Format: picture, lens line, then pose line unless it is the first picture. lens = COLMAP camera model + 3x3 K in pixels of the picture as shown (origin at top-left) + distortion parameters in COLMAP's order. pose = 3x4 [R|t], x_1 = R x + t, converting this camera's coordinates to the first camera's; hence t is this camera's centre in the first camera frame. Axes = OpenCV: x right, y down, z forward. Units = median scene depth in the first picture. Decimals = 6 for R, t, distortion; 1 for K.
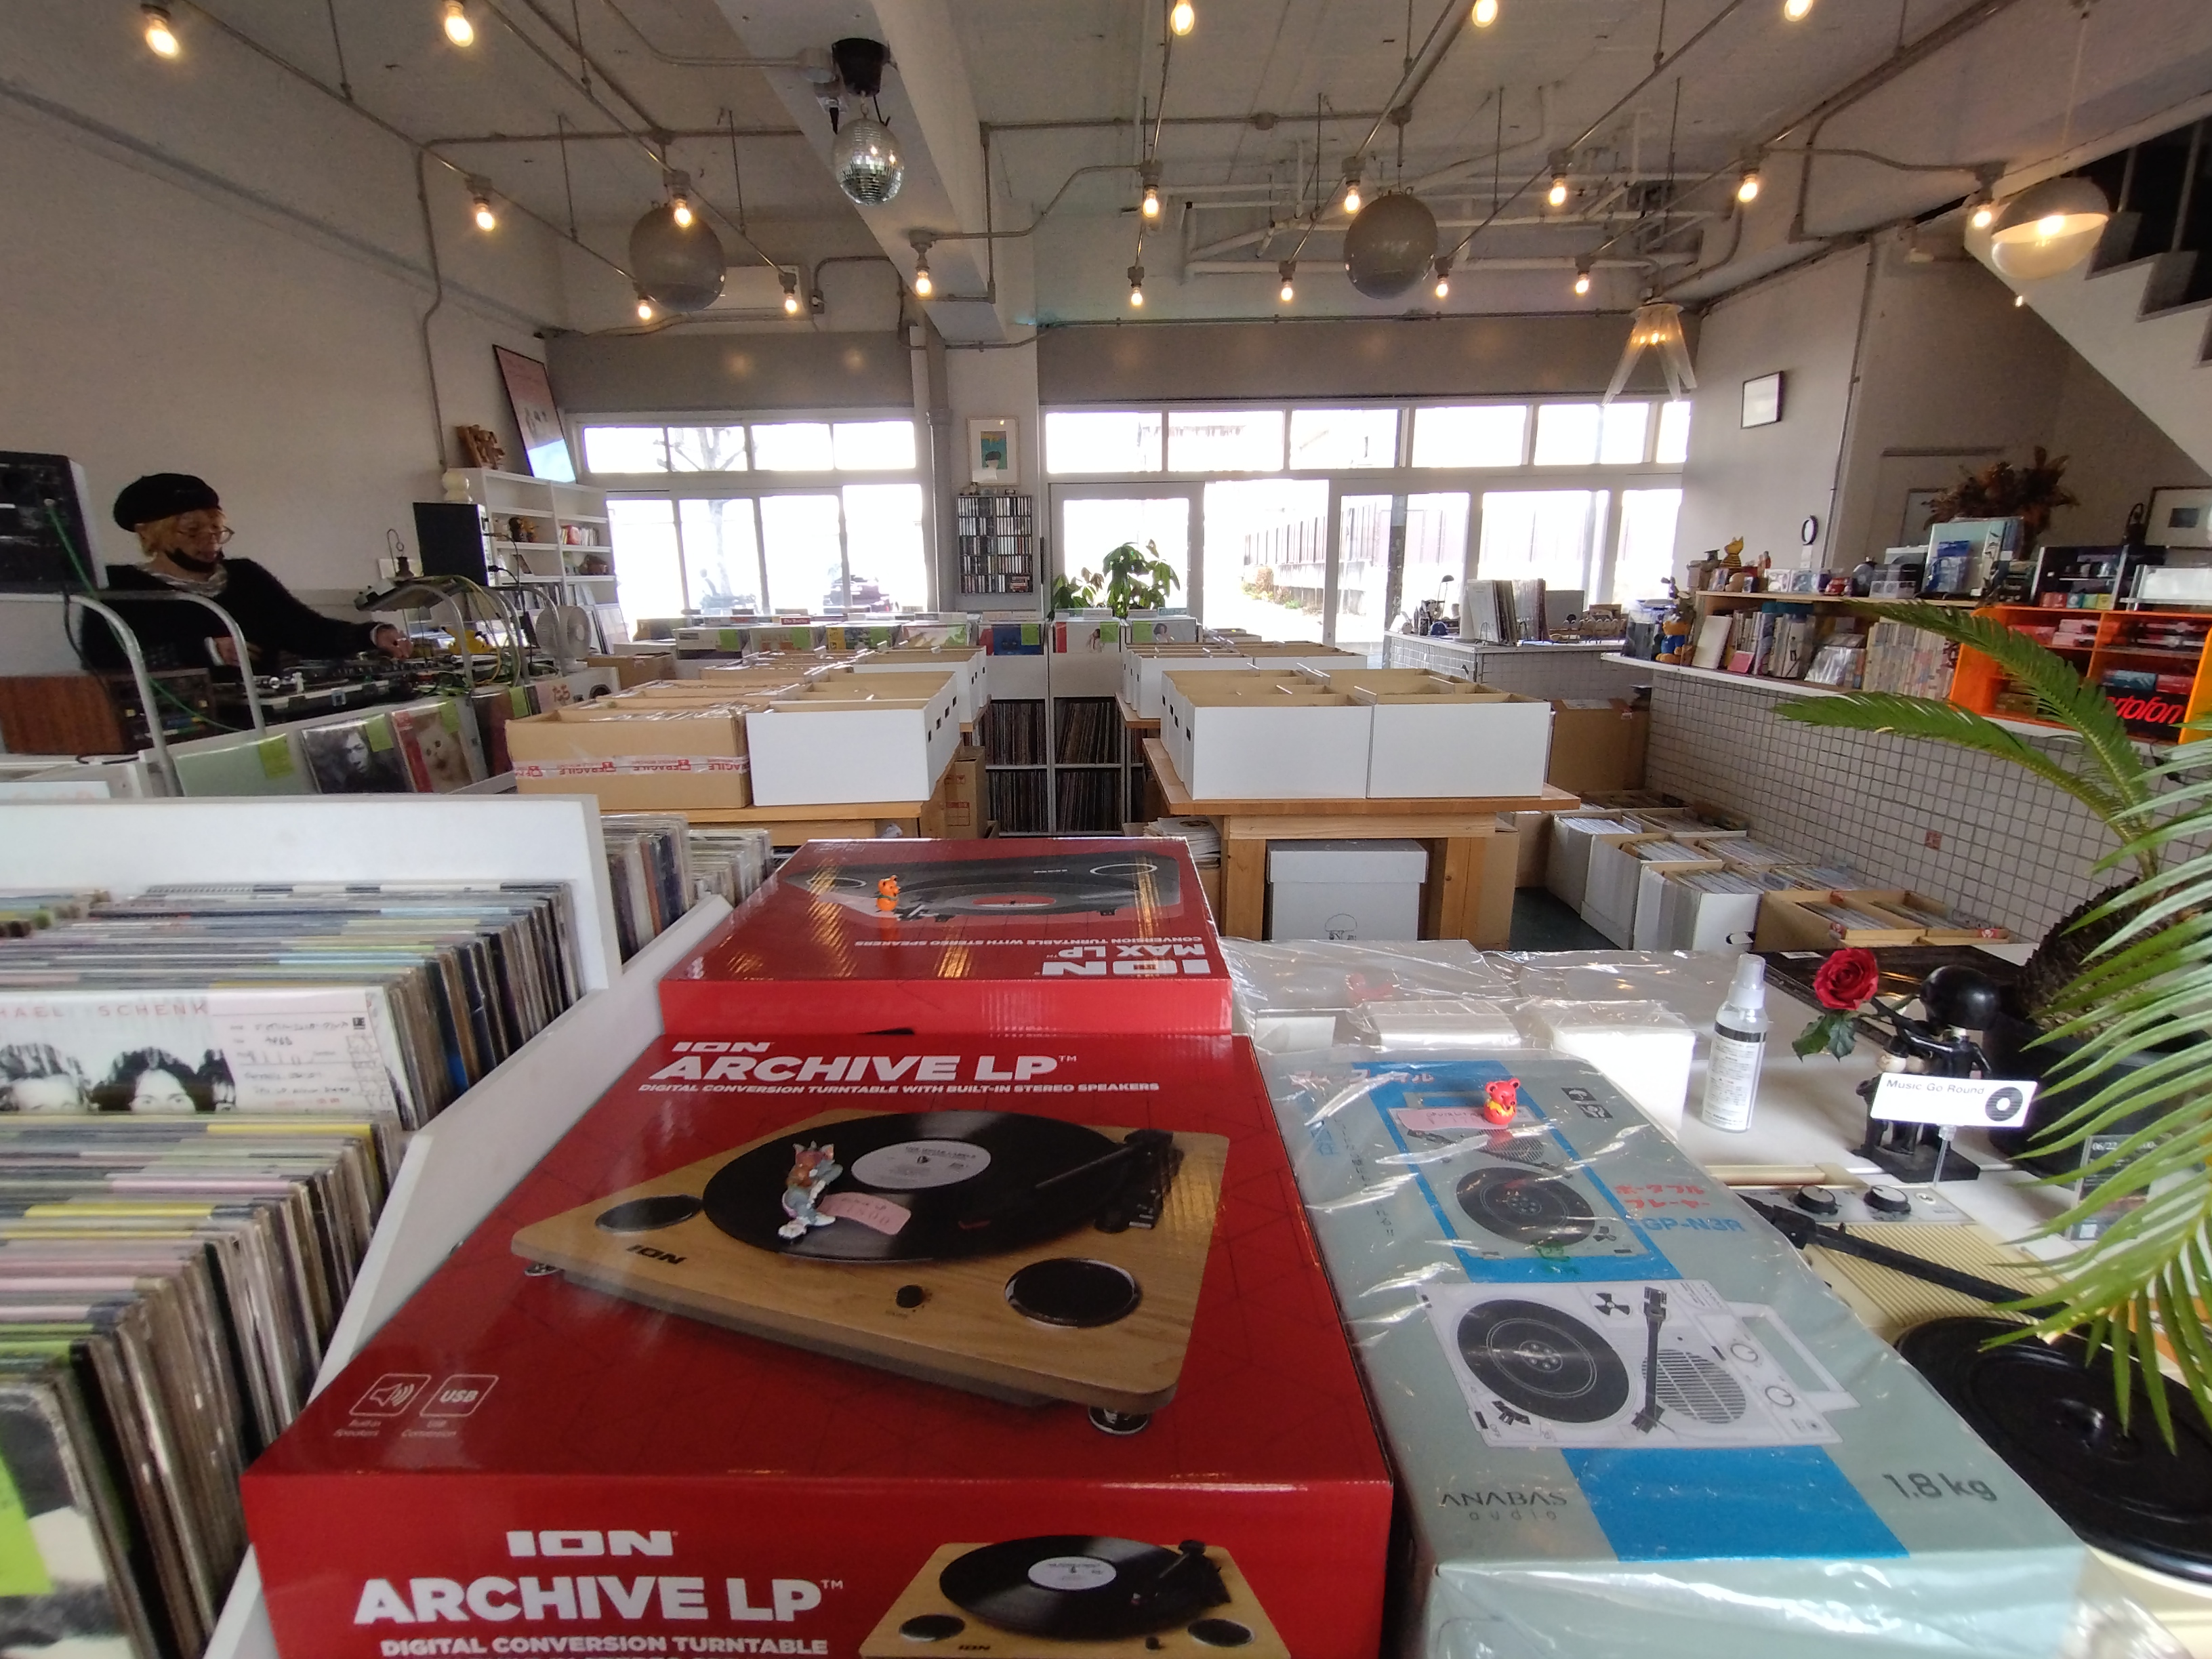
lens RADIAL K [[974.0, 0, 1106.0], [0, 974.0, 829.5], [0, 0, 1]] dist [-0.003712, -0.000108]
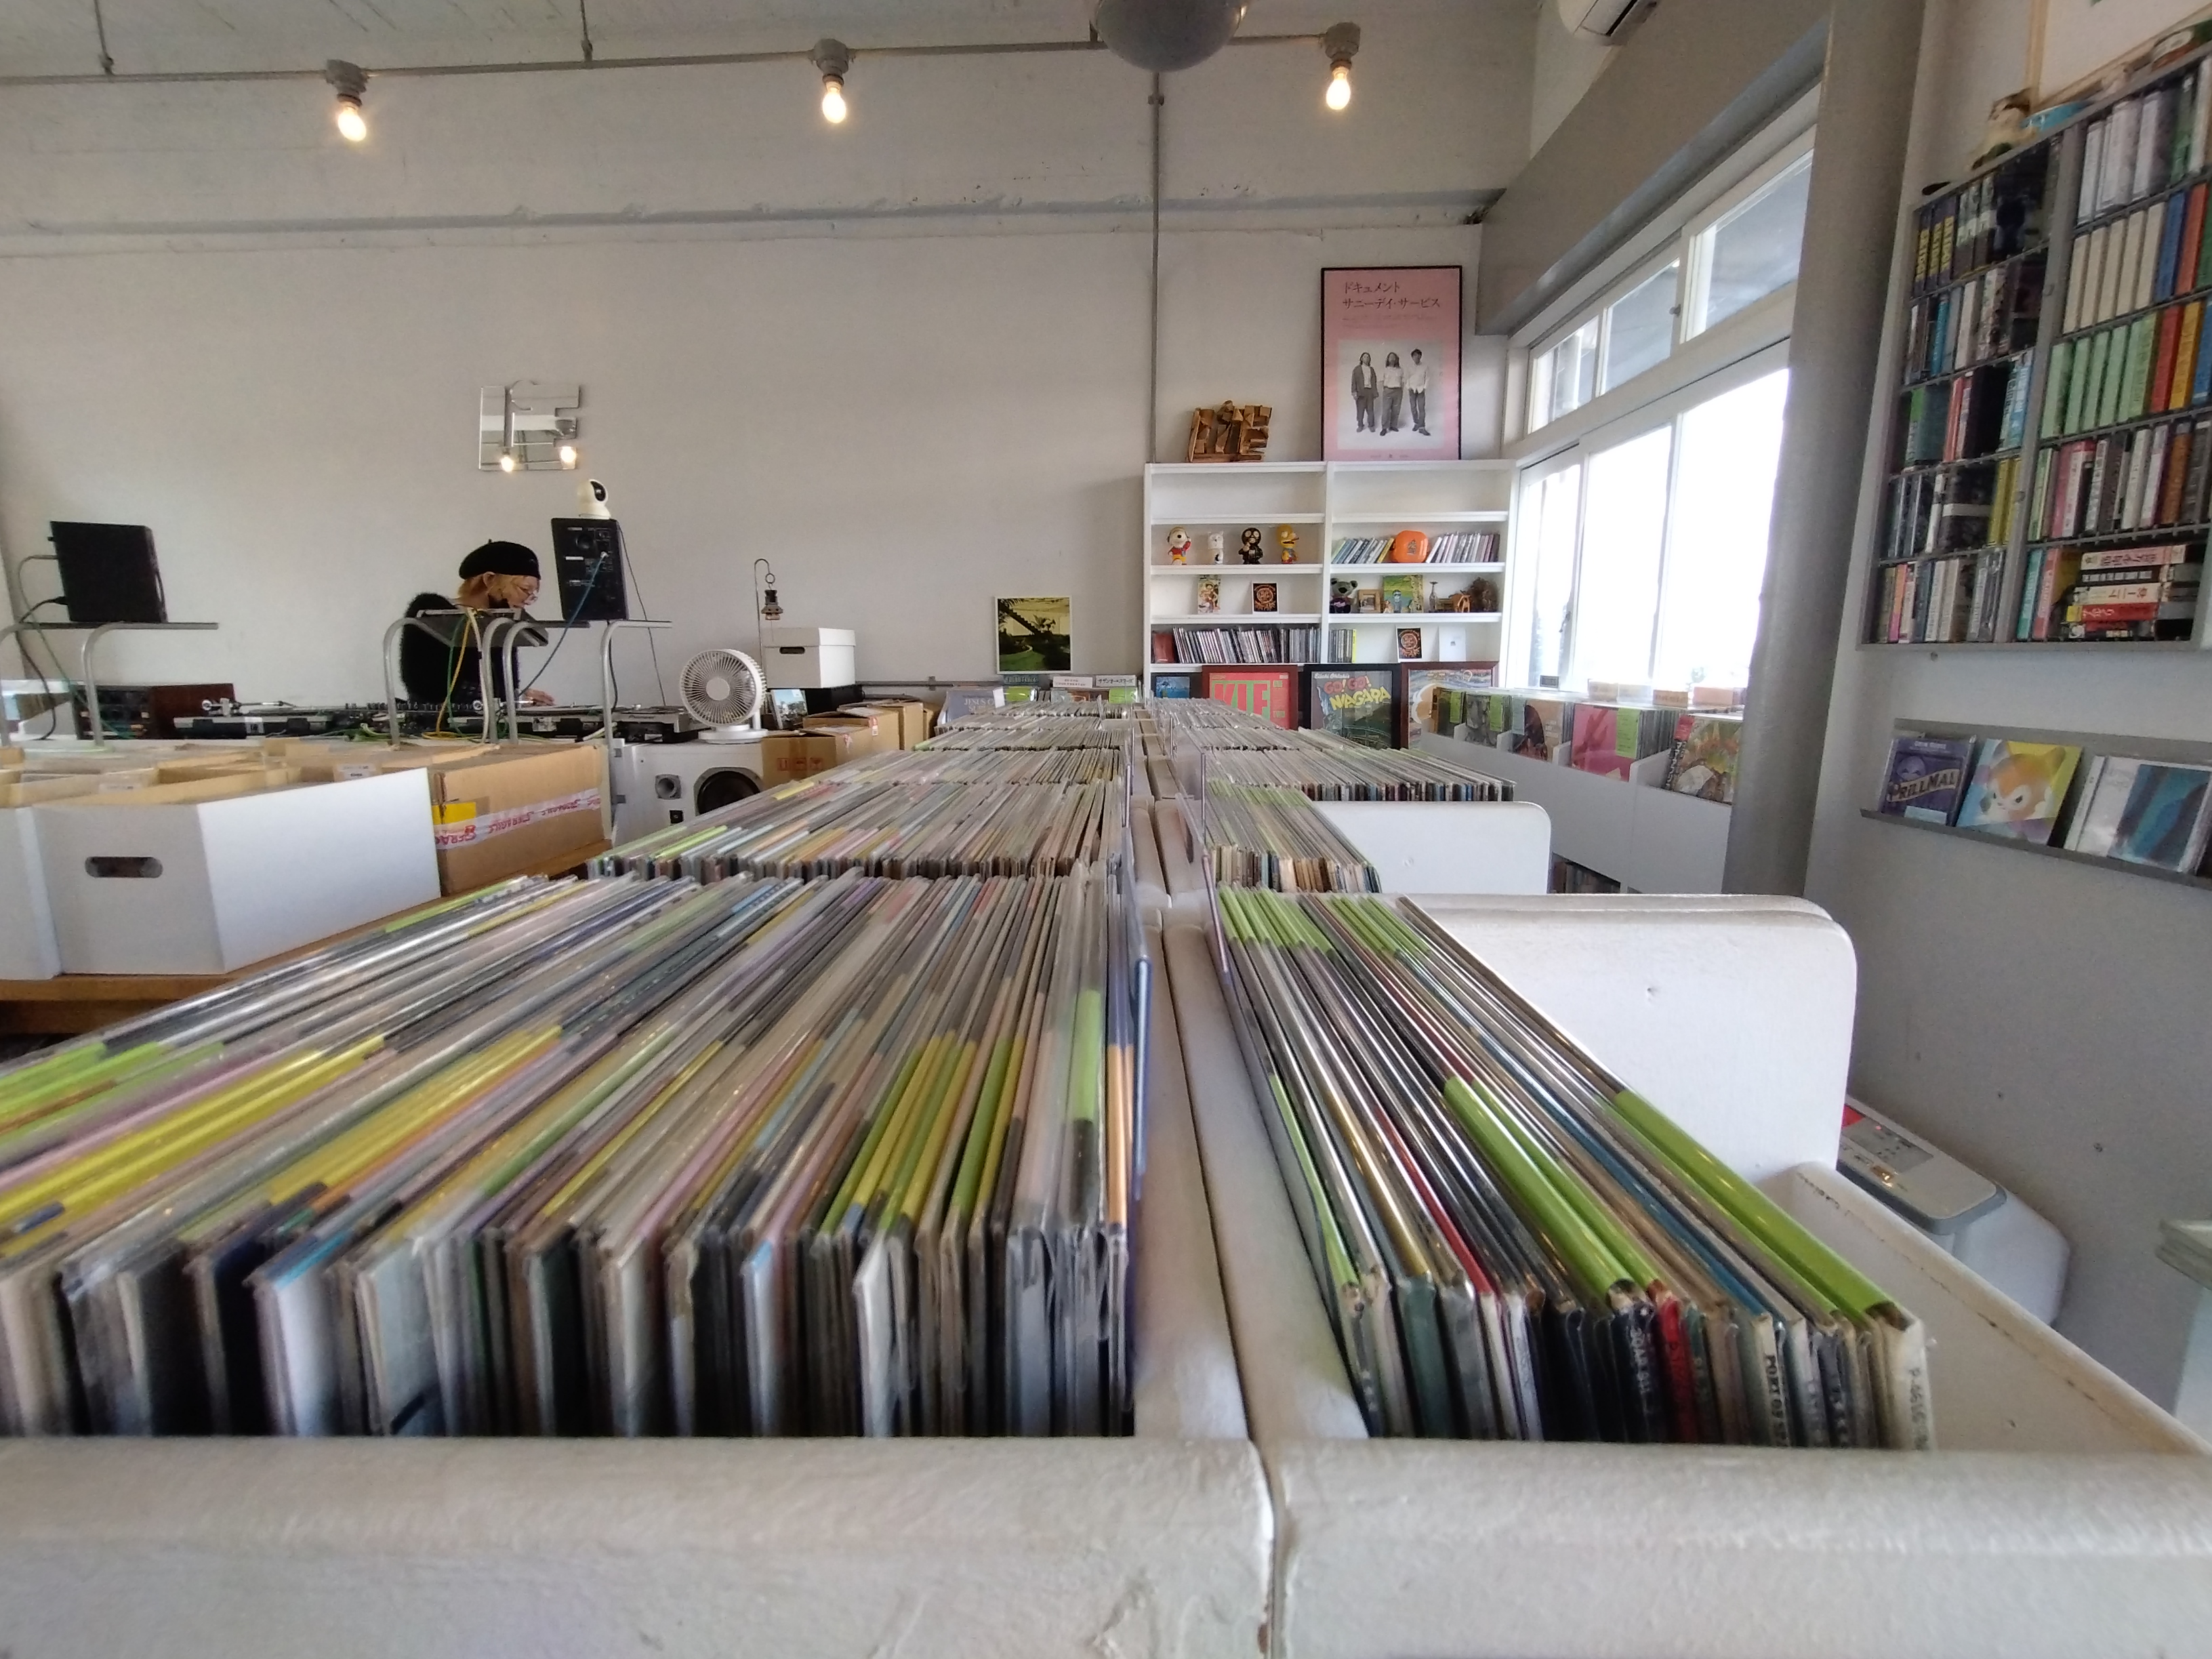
lens RADIAL K [[974.0, 0, 1106.0], [0, 974.0, 829.5], [0, 0, 1]] dist [-0.003712, -0.000108]
pose [[-0.044891, 0.190764, -0.980609, 0.088369], [-0.248807, 0.948532, 0.195914, -0.207722], [0.967512, 0.252777, 0.004883, 0.859578]]
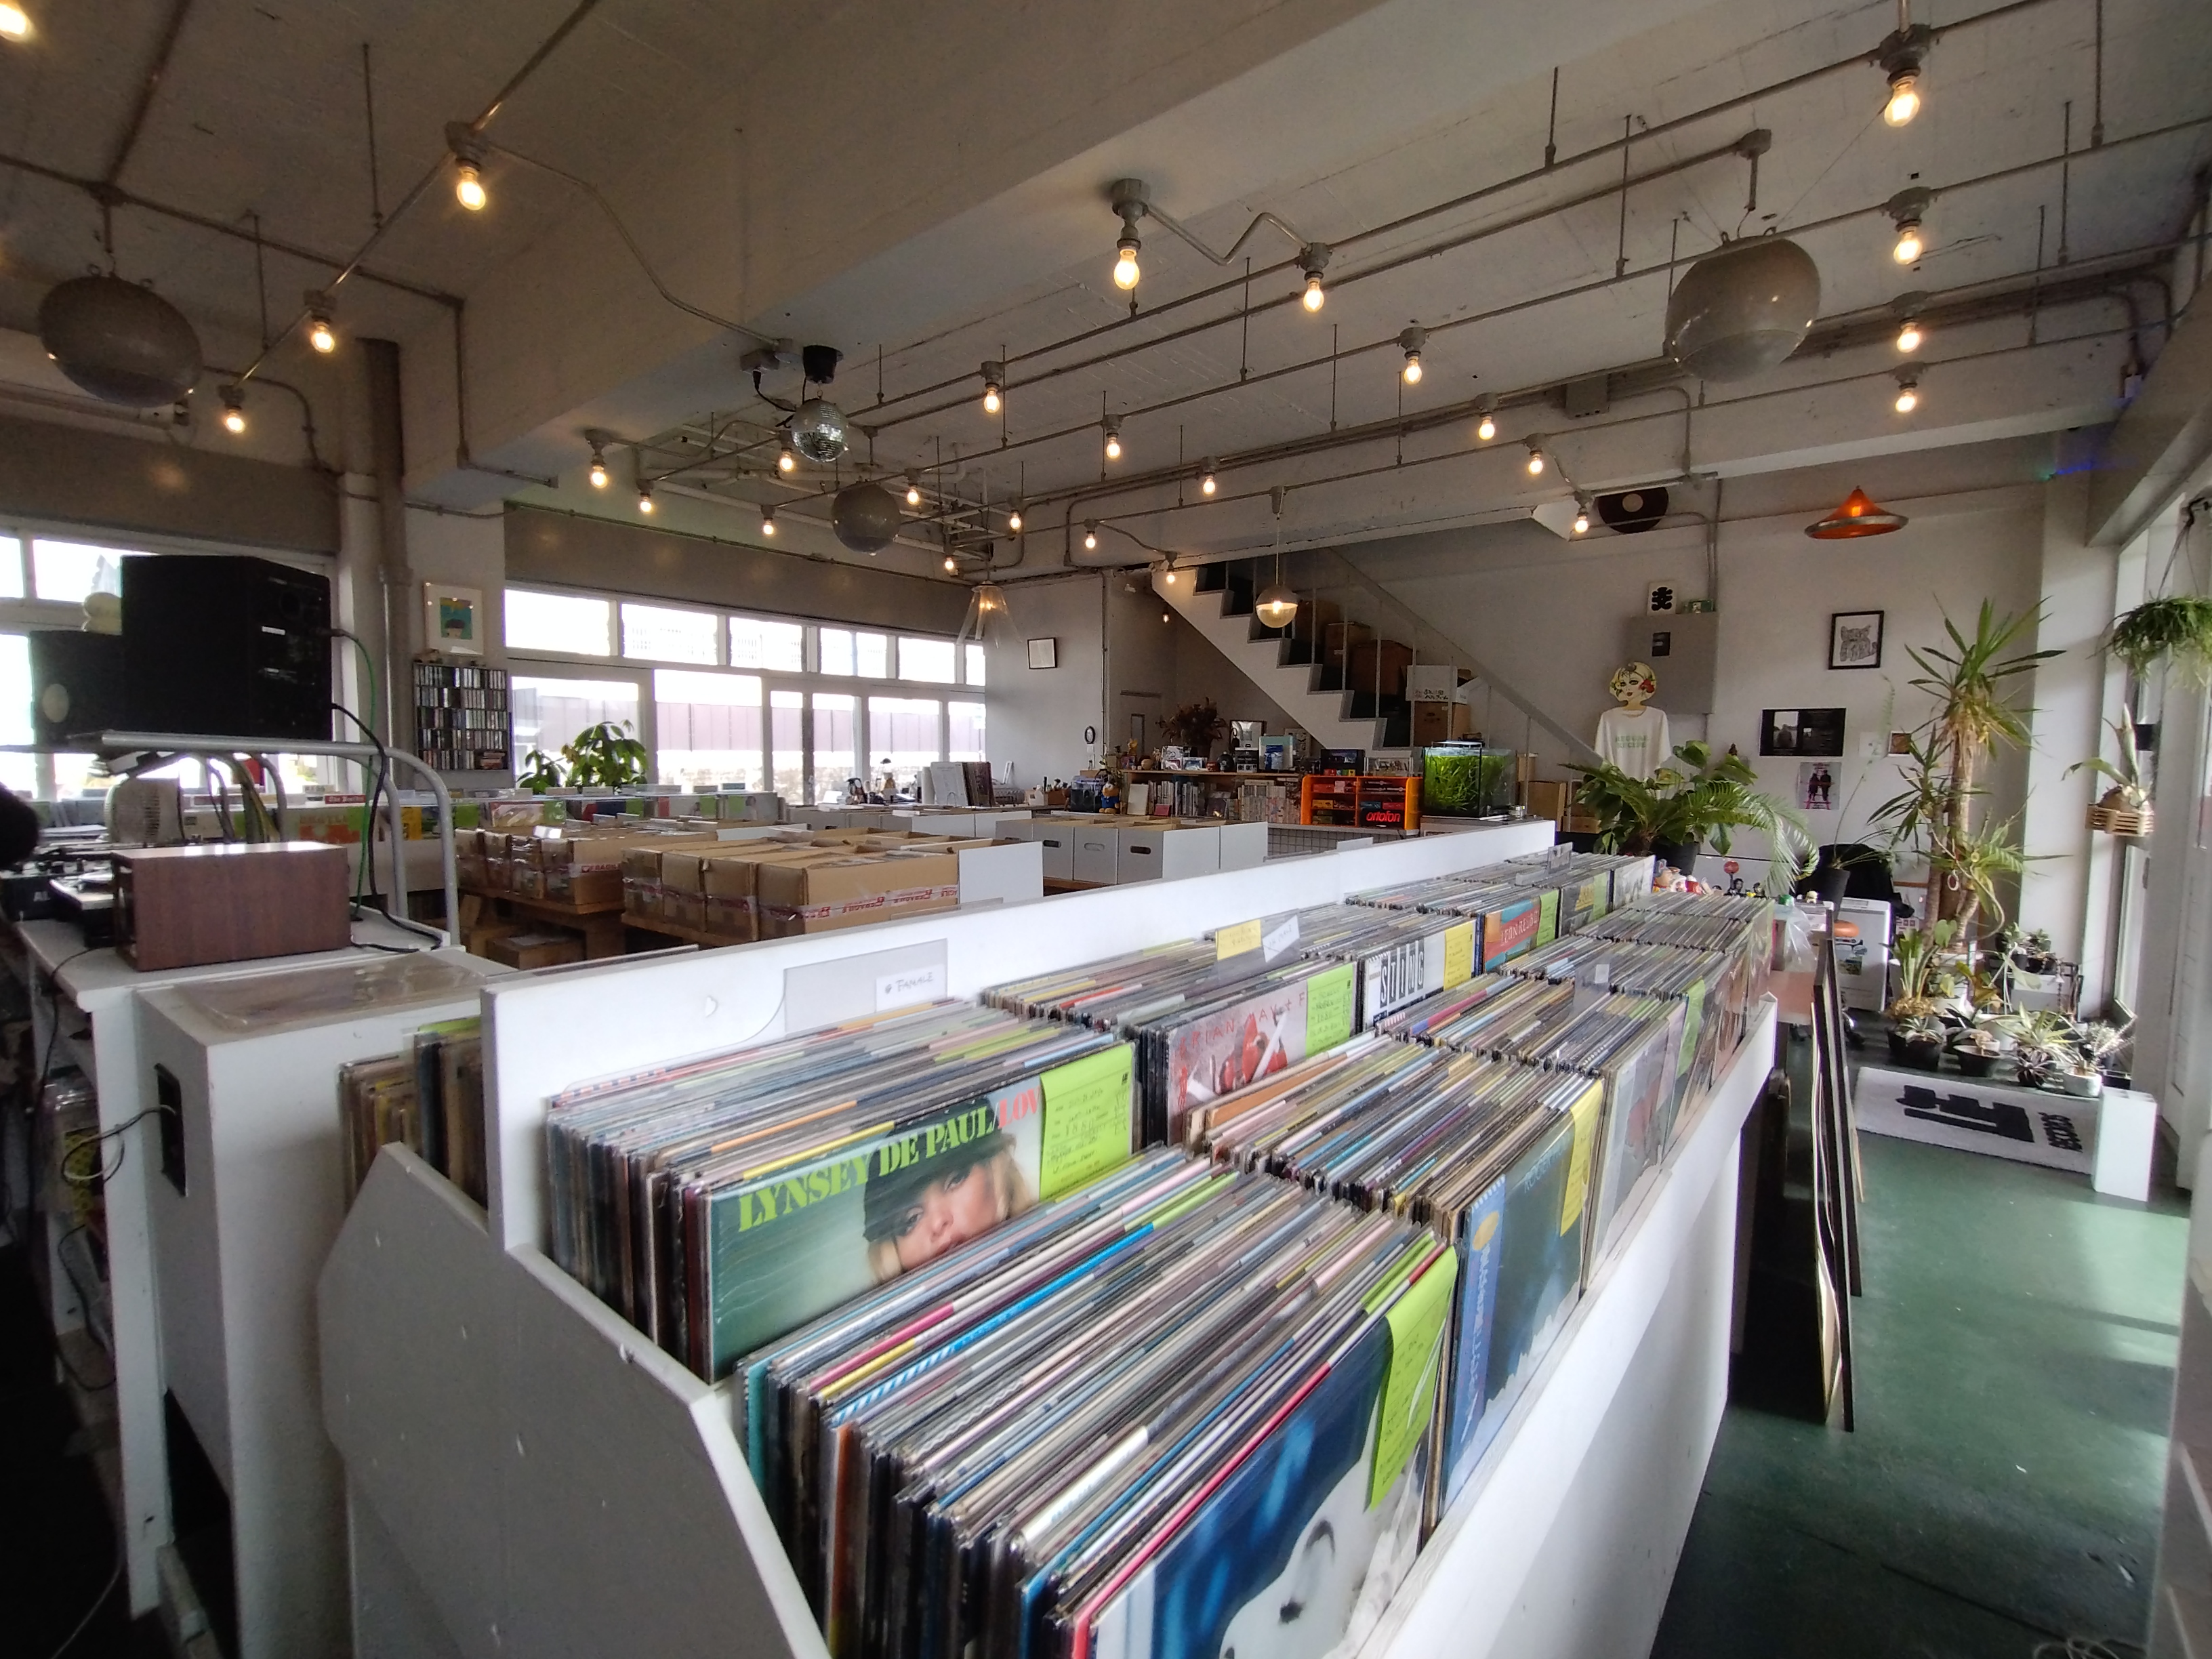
lens RADIAL K [[974.0, 0, 1106.0], [0, 974.0, 829.5], [0, 0, 1]] dist [-0.003712, -0.000108]
pose [[0.623644, -0.040319, 0.780668, -0.455153], [0.184325, 0.978093, -0.096734, 0.005847], [-0.759666, 0.204225, 0.617414, 0.011833]]
